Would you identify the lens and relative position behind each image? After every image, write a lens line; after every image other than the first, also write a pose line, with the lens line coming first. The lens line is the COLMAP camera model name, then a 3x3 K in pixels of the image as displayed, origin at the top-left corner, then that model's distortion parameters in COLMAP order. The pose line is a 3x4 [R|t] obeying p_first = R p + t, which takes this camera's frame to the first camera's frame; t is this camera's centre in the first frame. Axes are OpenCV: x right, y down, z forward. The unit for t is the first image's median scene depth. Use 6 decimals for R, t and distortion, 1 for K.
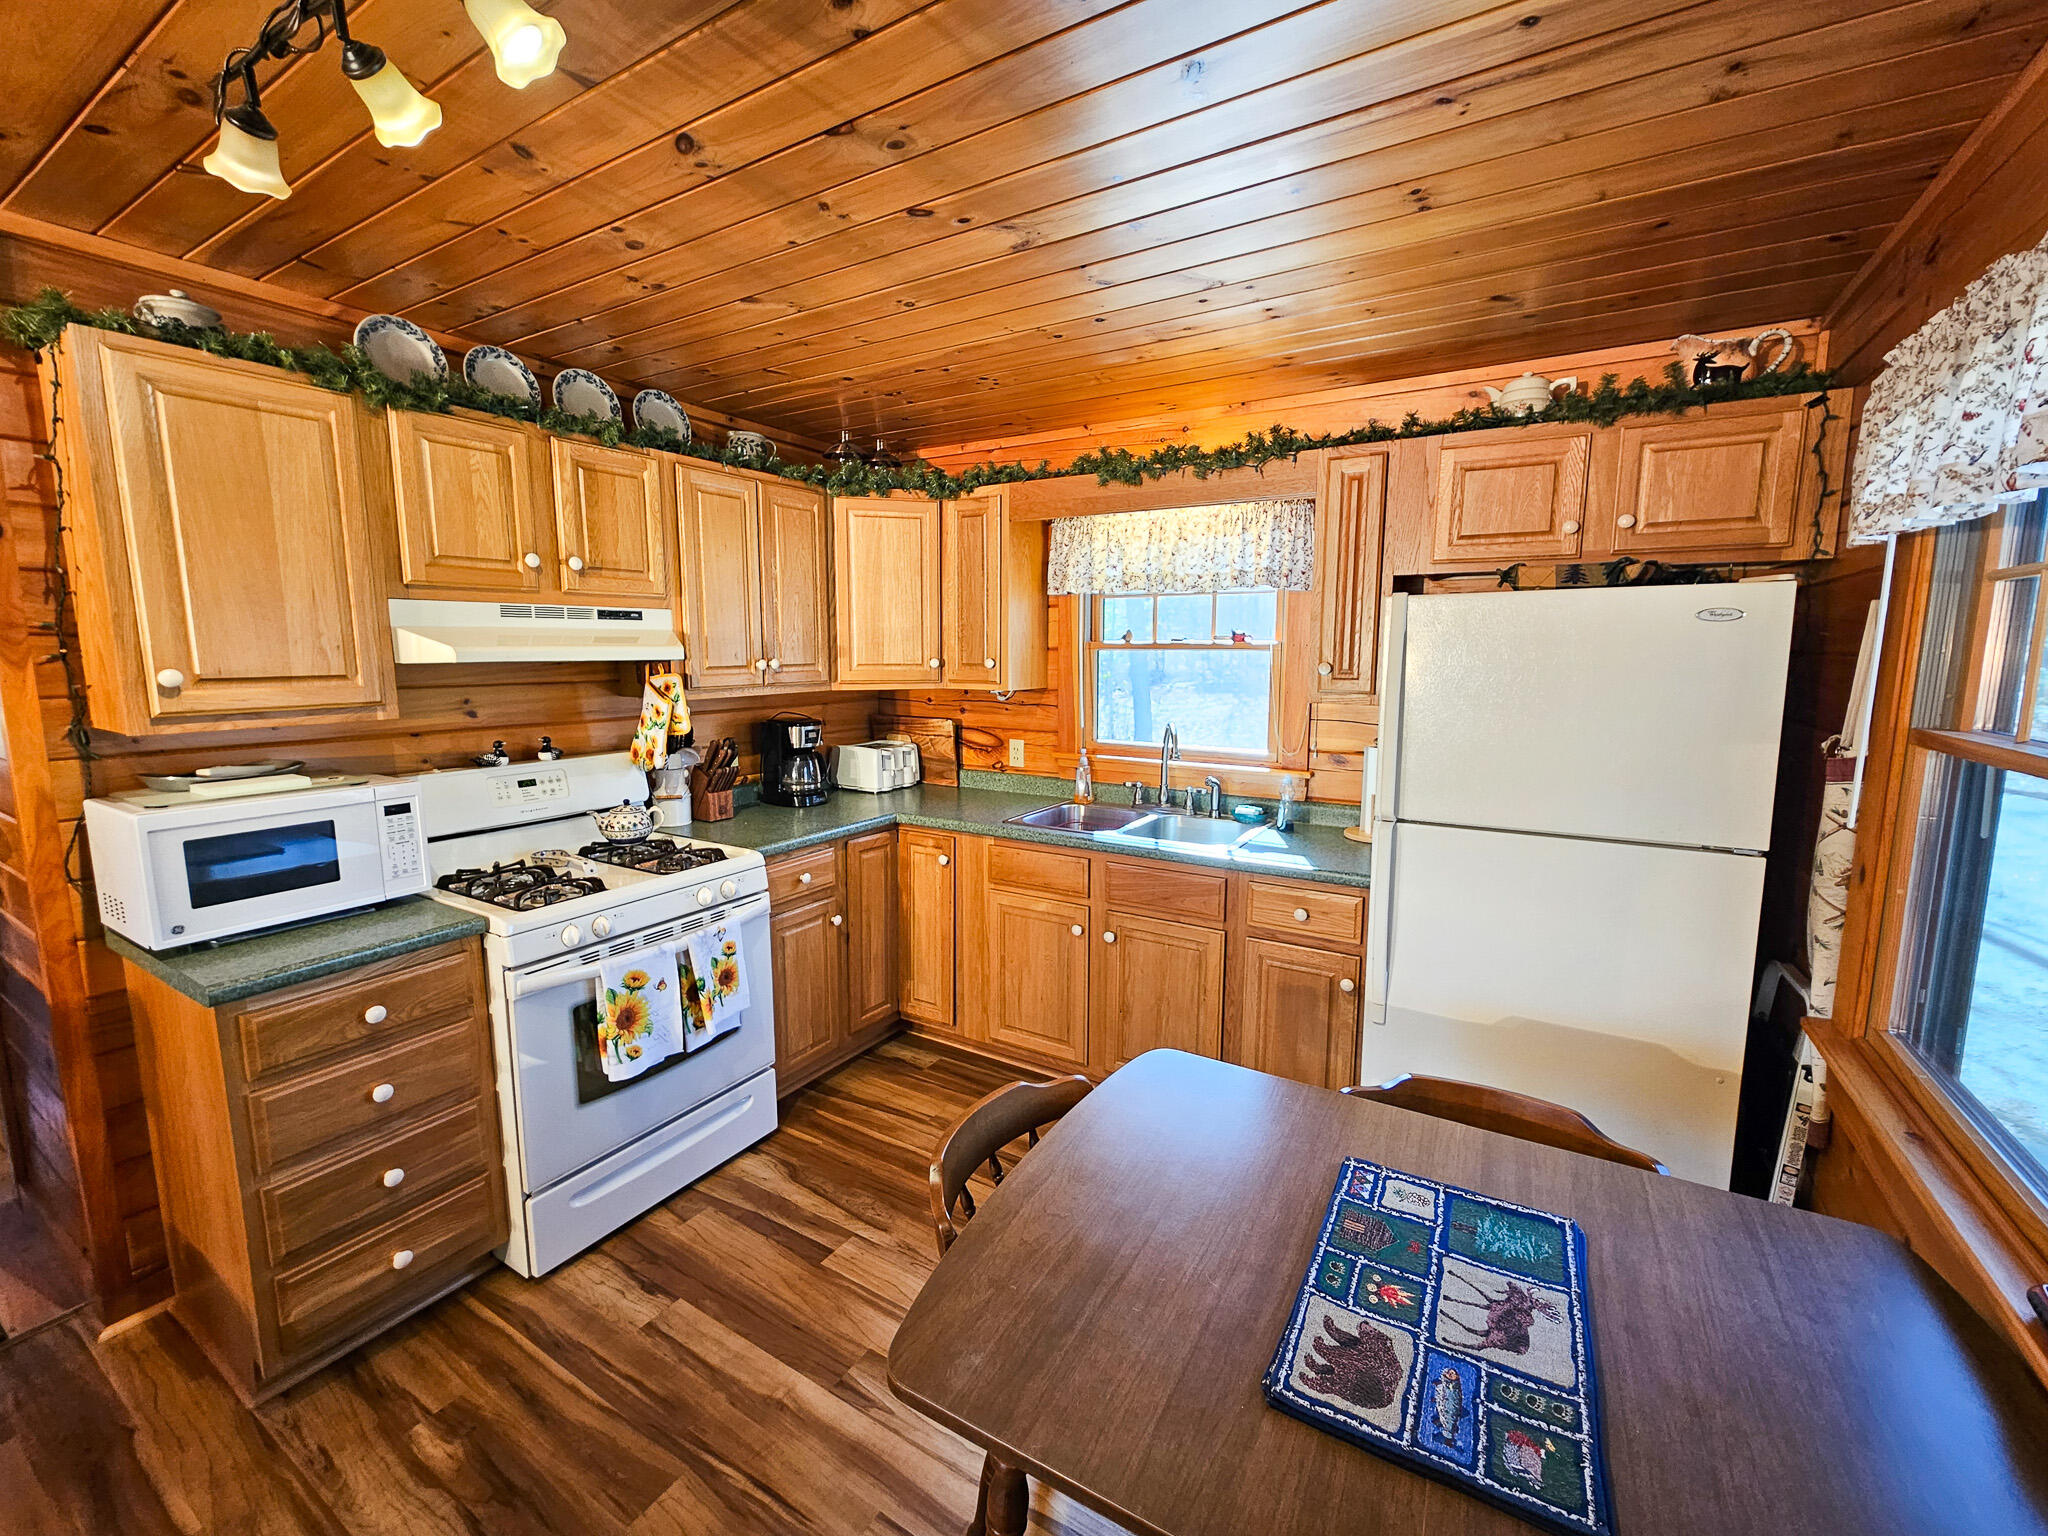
lens RADIAL K [[839.8, 0, 1028.6], [0, 839.8, 757.6], [0, 0, 1]] dist [-0.001139, -0.000179]
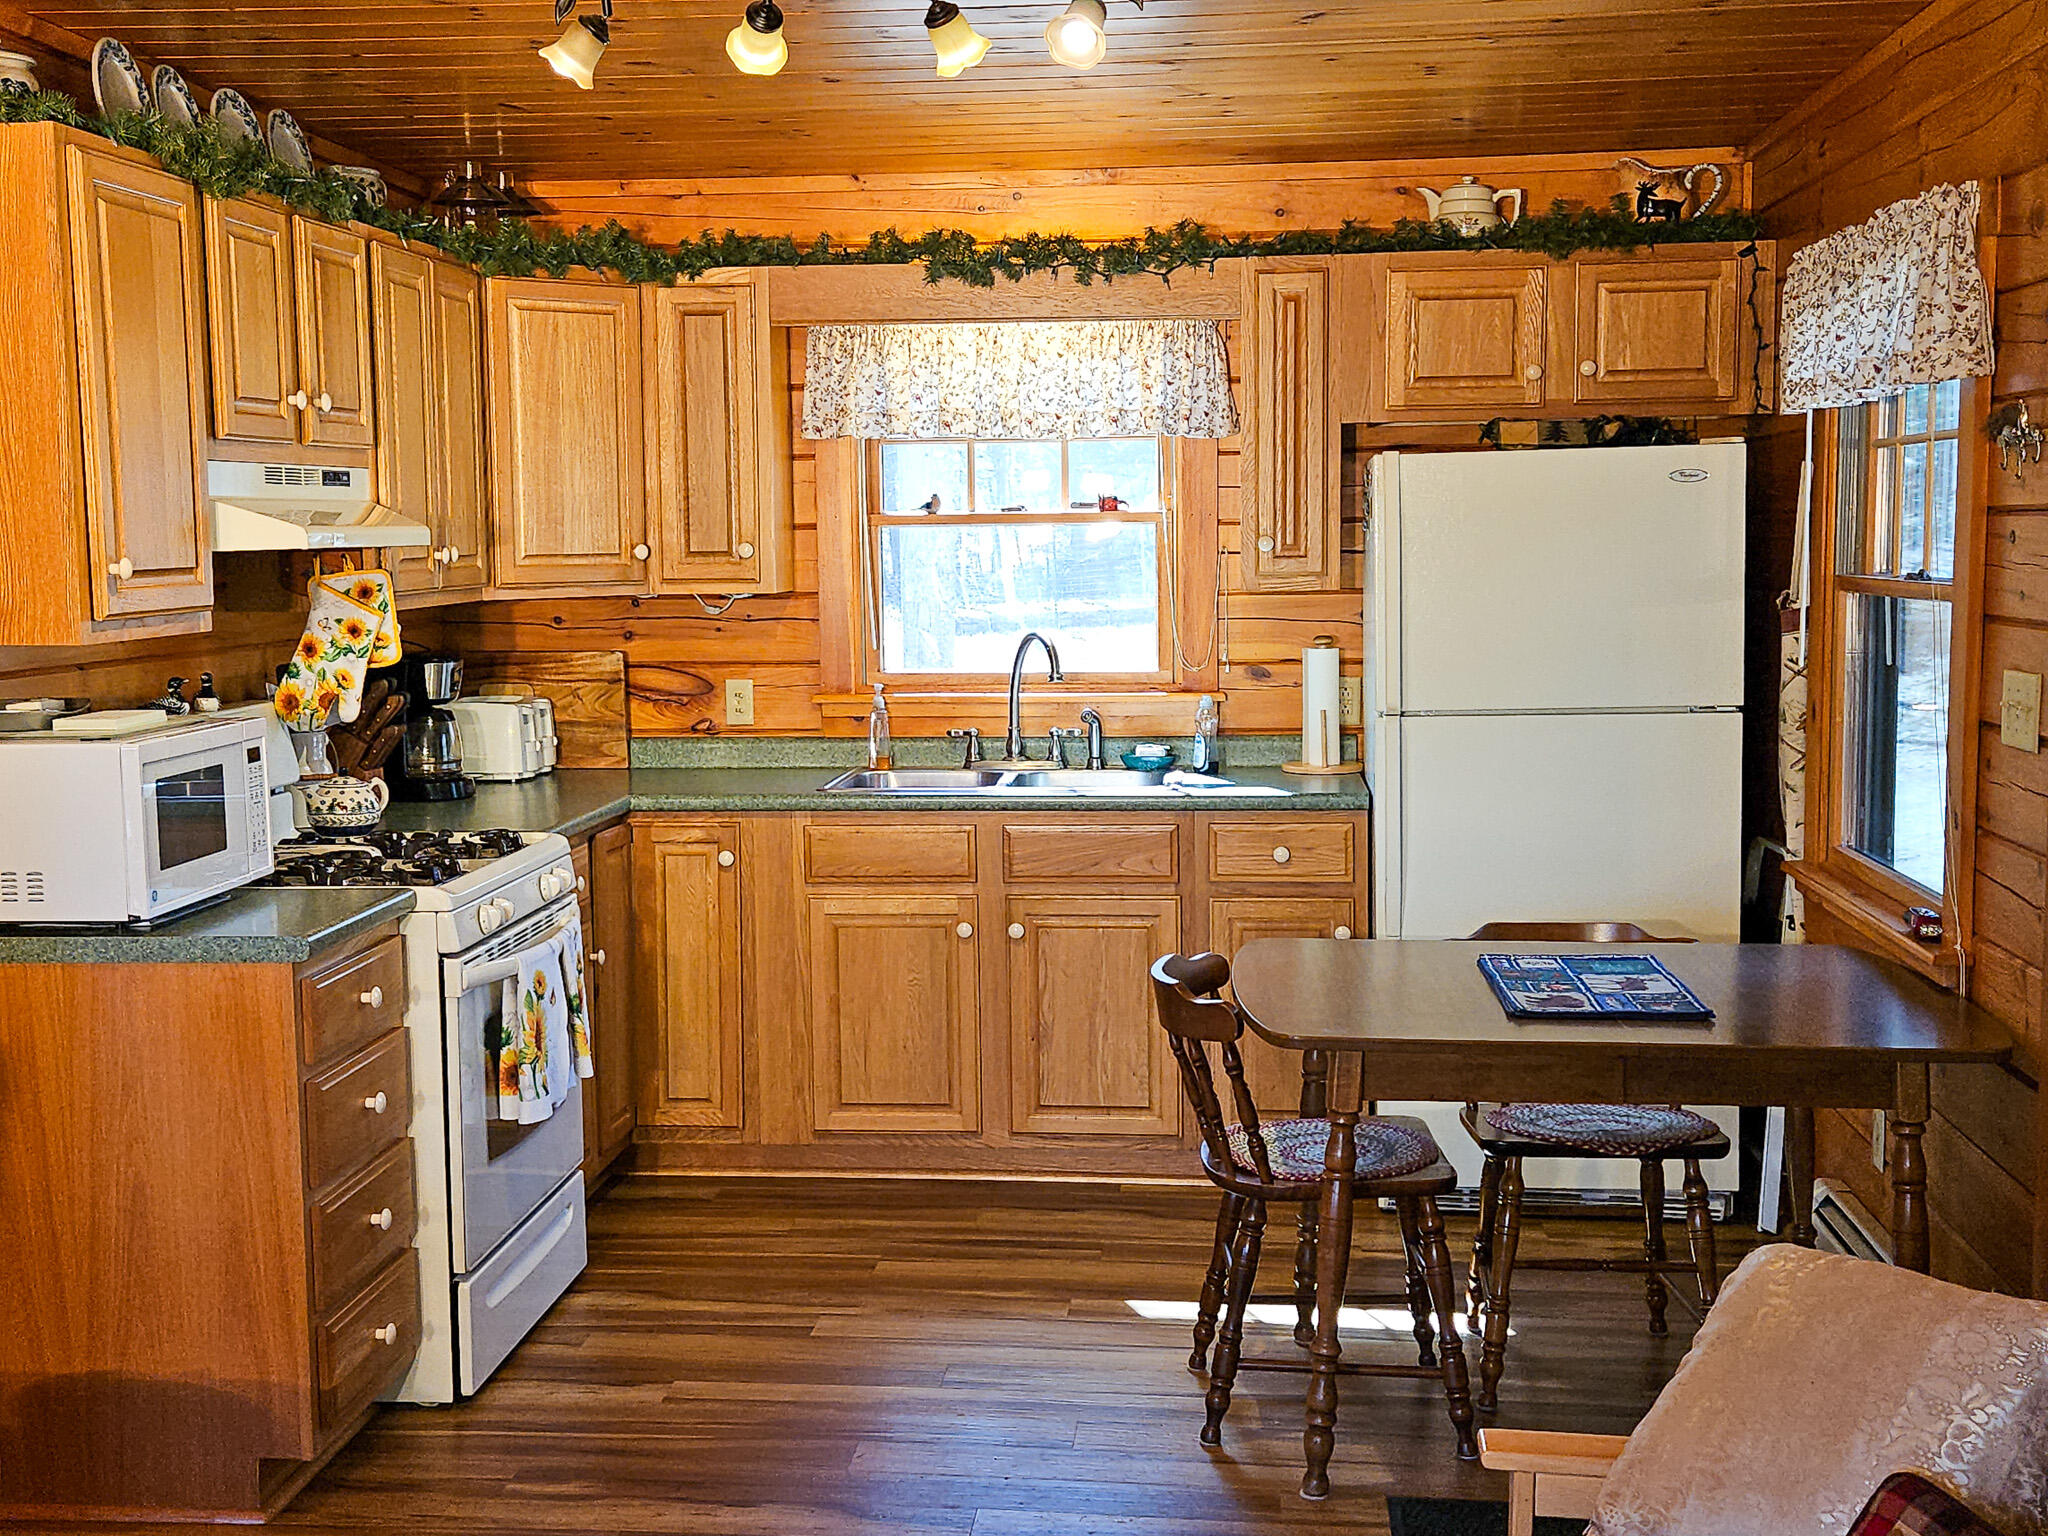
lens RADIAL K [[2418.0, 0, 989.2], [0, 2418.0, 767.8], [0, 0, 1]] dist [0.073871, 0.000000]
pose [[0.903443, -0.056471, 0.424973, -0.848863], [0.070816, 0.997327, -0.018021, 0.122869], [-0.422820, 0.046376, 0.905026, -0.904798]]
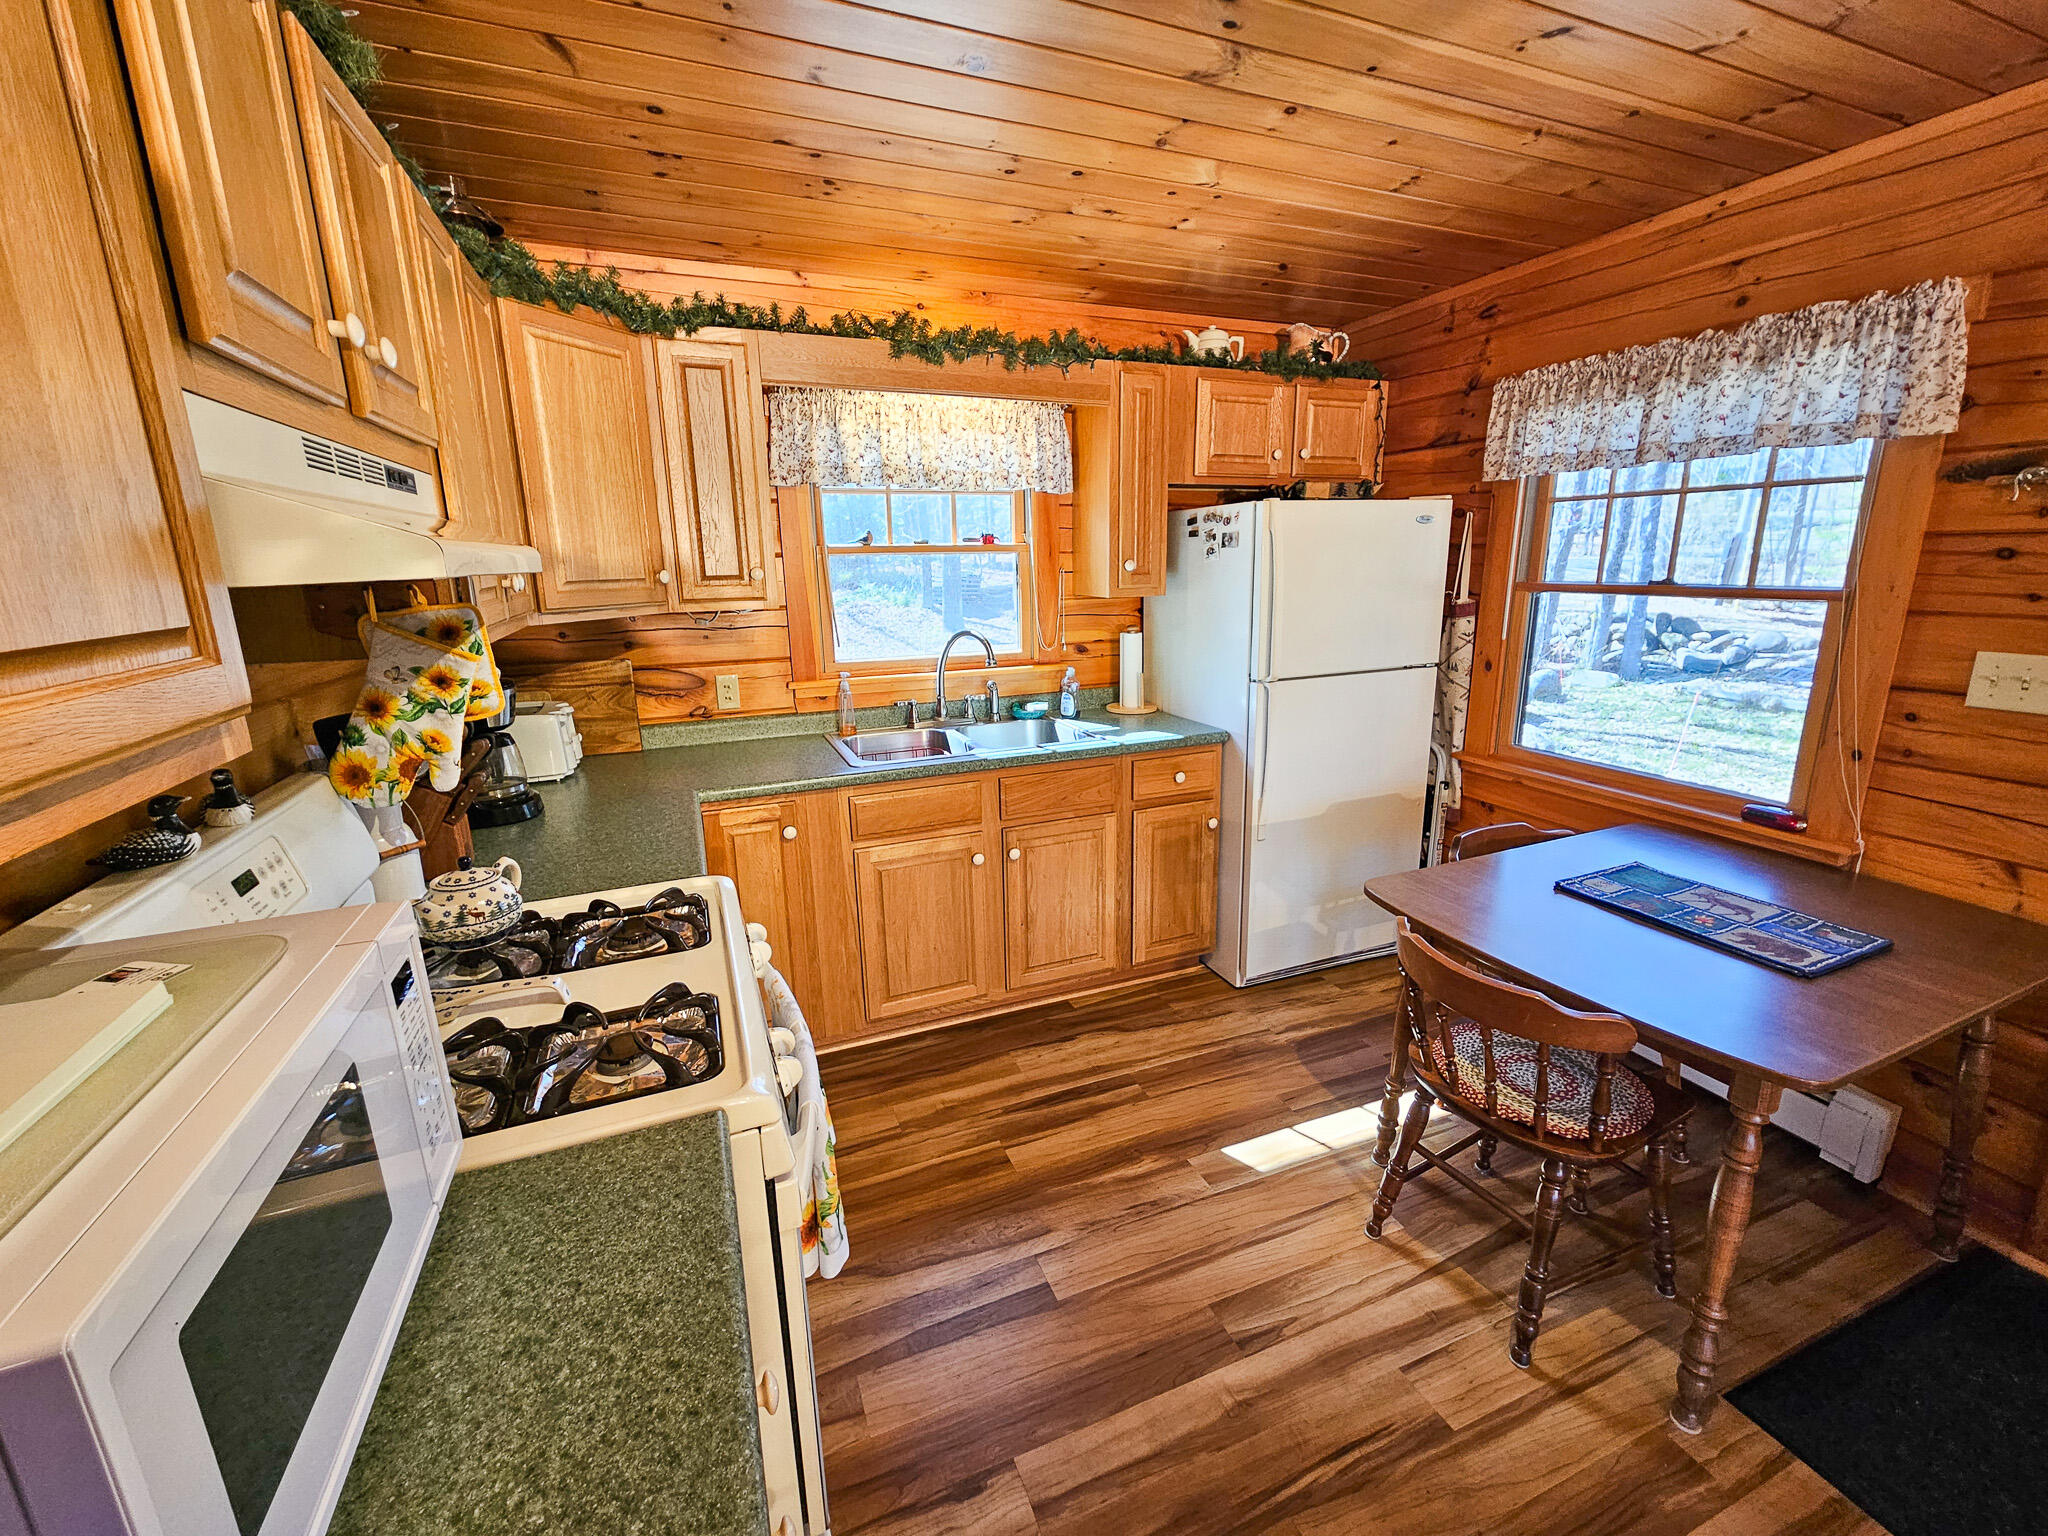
lens RADIAL K [[839.8, 0, 1026.7], [0, 839.8, 756.4], [0, 0, 1]] dist [-0.001139, -0.000179]
pose [[0.595400, -0.198064, 0.778633, -0.681709], [0.123532, 0.980181, 0.154871, -0.047824], [-0.793875, 0.003975, 0.608067, 0.439169]]
